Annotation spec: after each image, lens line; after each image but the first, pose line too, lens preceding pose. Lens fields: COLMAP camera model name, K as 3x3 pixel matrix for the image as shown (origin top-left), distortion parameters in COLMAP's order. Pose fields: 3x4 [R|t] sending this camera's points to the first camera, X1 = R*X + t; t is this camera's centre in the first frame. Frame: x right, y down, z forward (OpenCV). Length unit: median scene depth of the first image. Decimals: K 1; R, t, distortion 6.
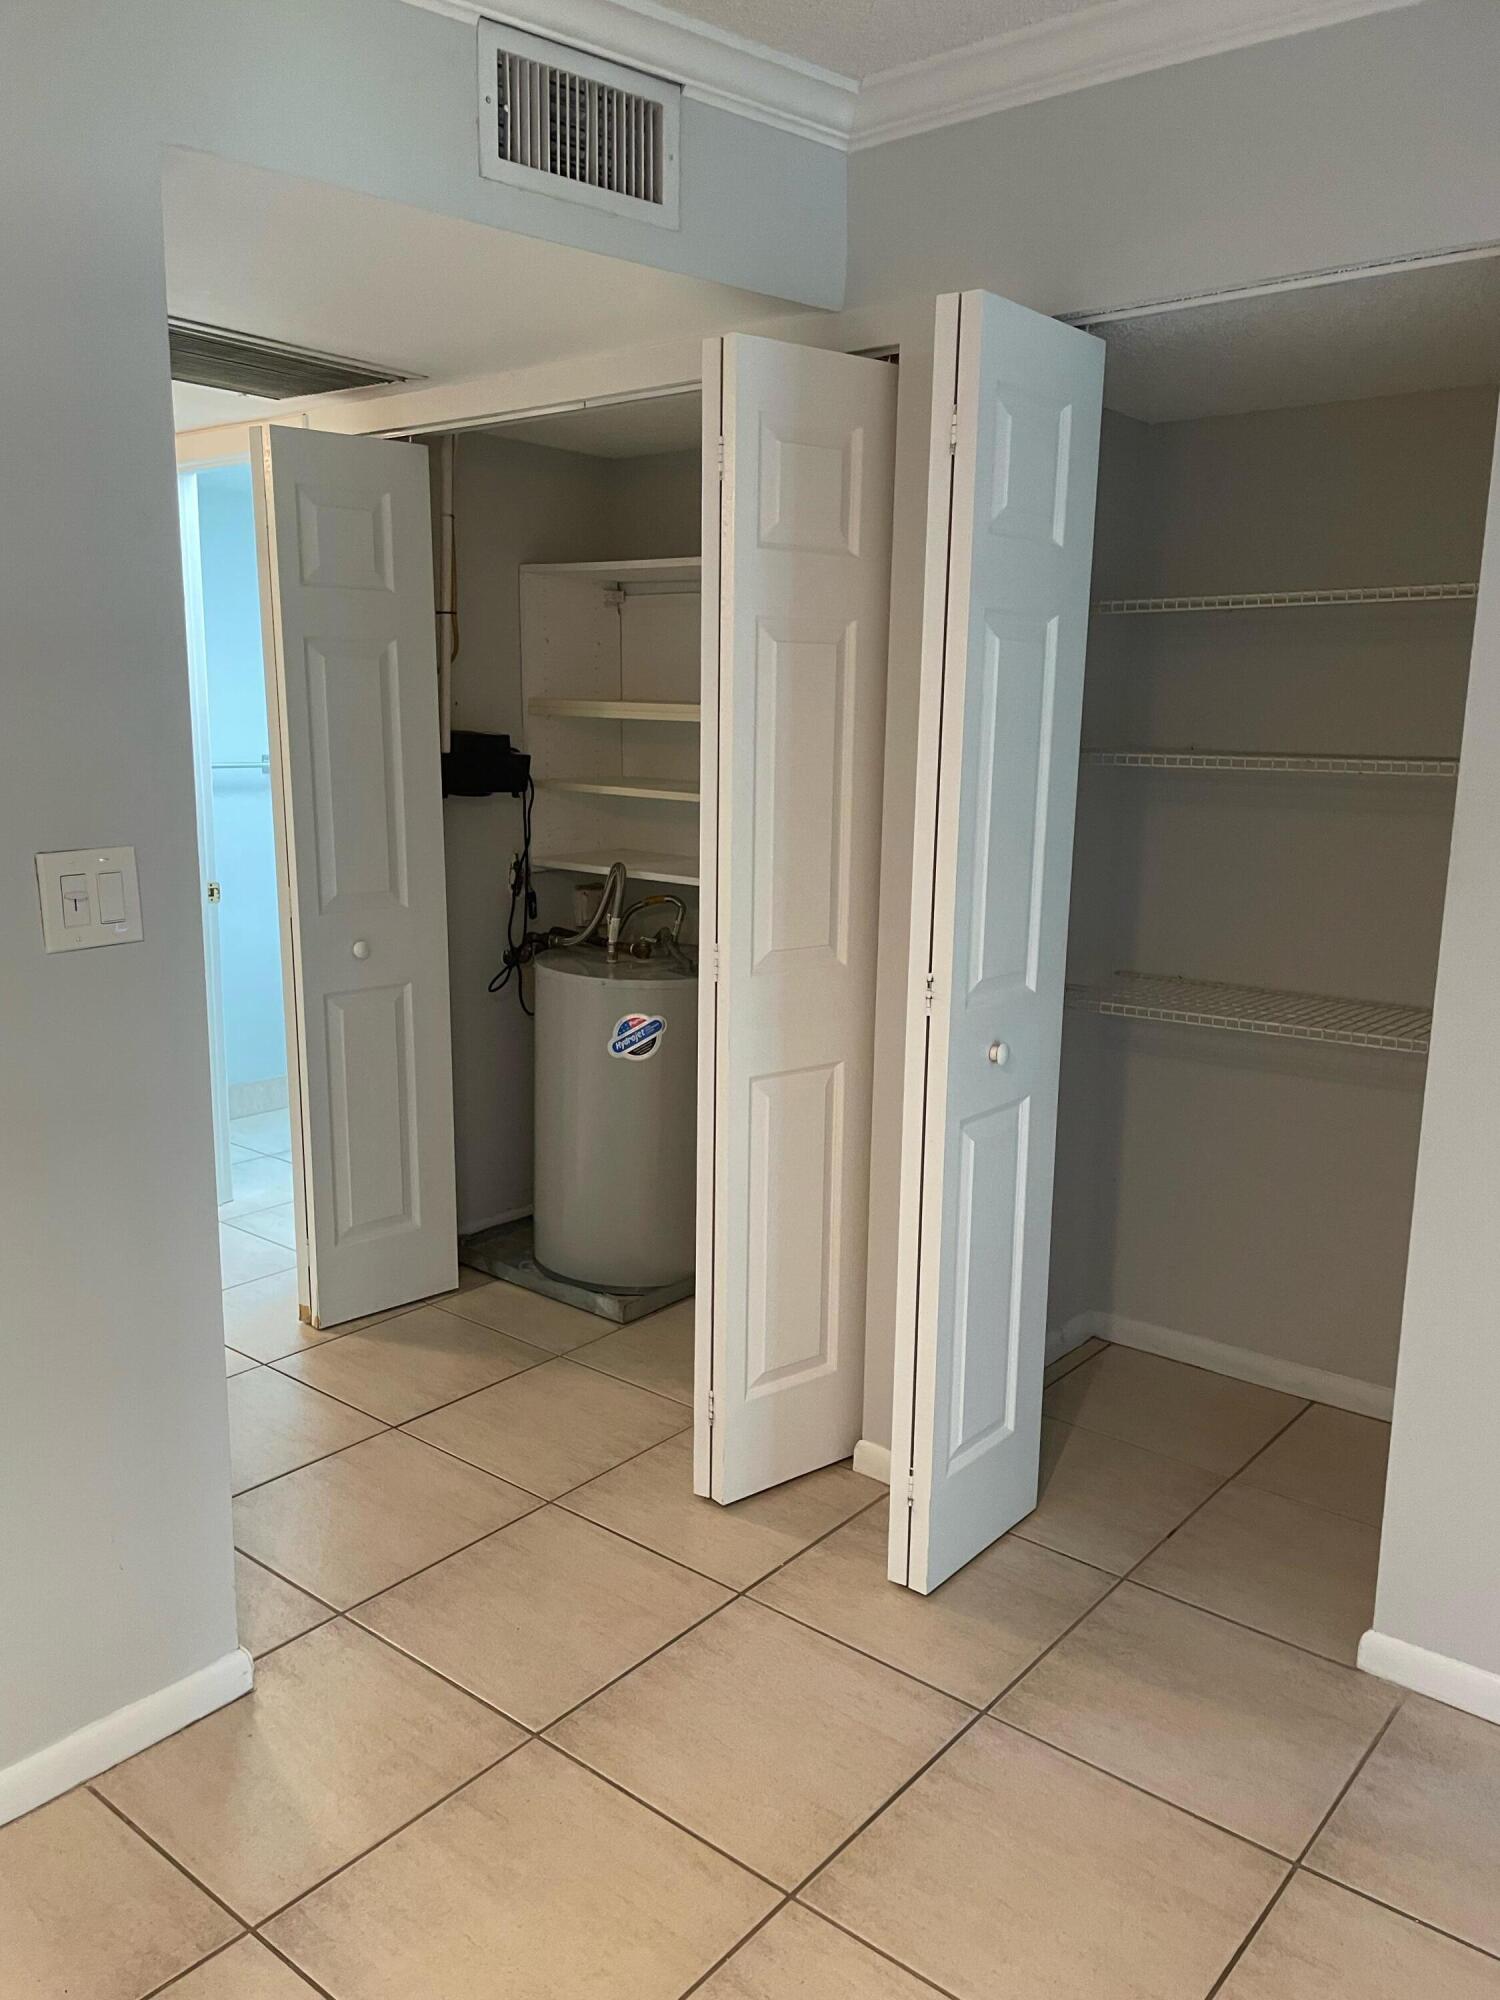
lens RADIAL K [[1519.9, 0, 745.3], [0, 1519.9, 1004.8], [0, 0, 1]] dist [0.078693, -0.106957]
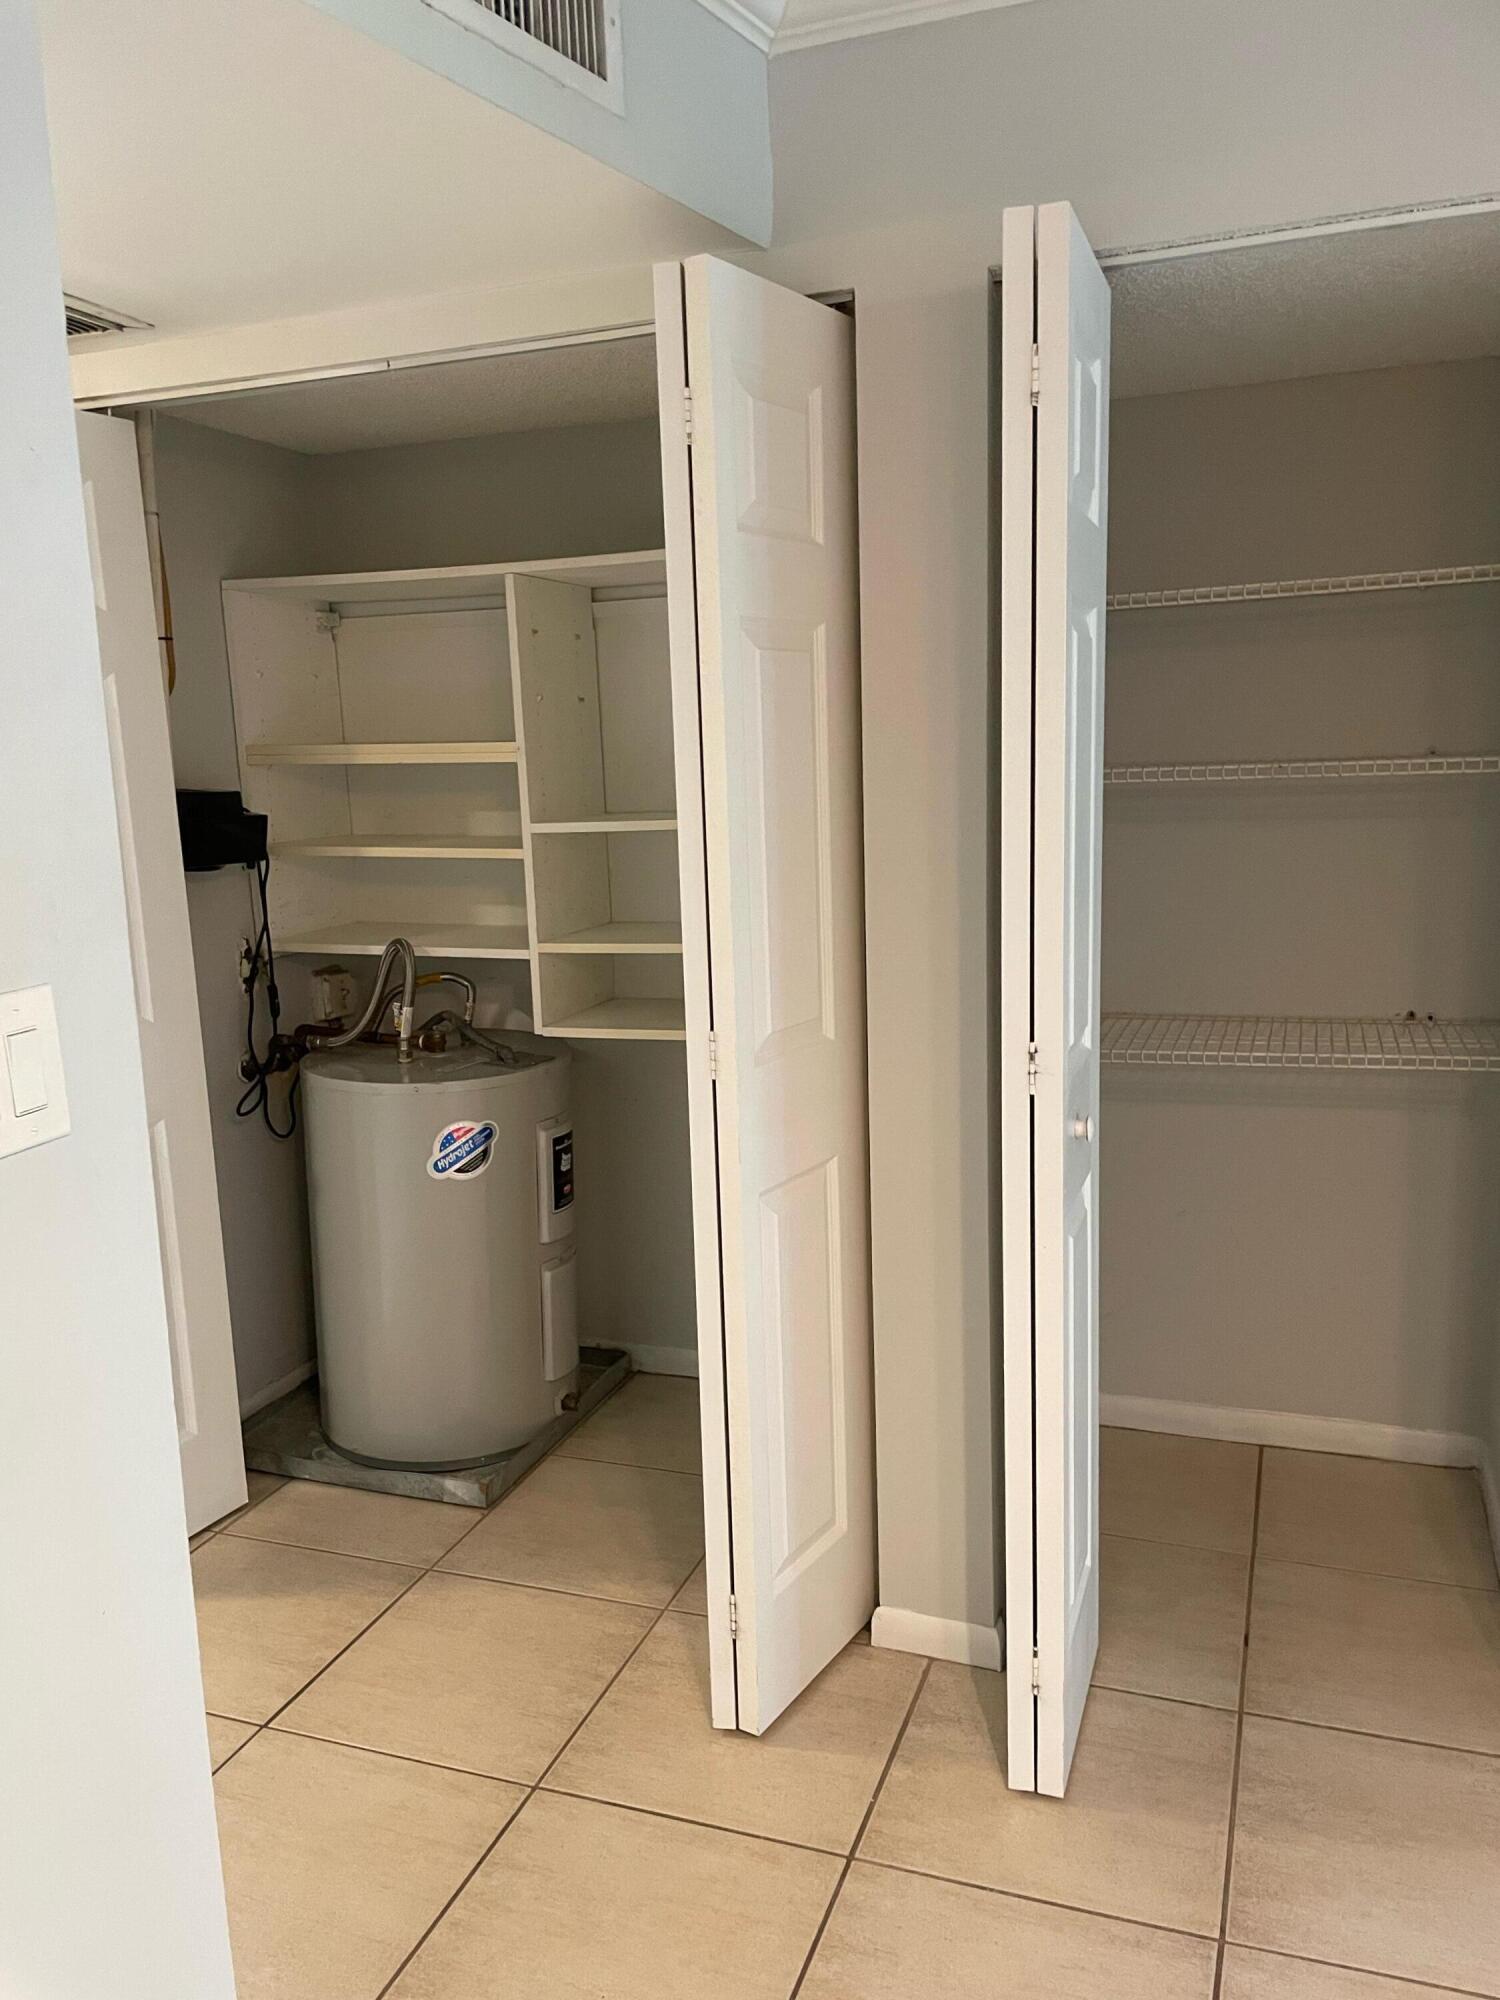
lens RADIAL K [[1519.9, 0, 745.3], [0, 1519.9, 1004.8], [0, 0, 1]] dist [0.078693, -0.106957]
pose [[0.942860, -0.100051, 0.317813, -0.181100], [0.108746, 0.994022, -0.009690, -0.032104], [-0.314944, 0.043697, 0.948104, 0.177363]]
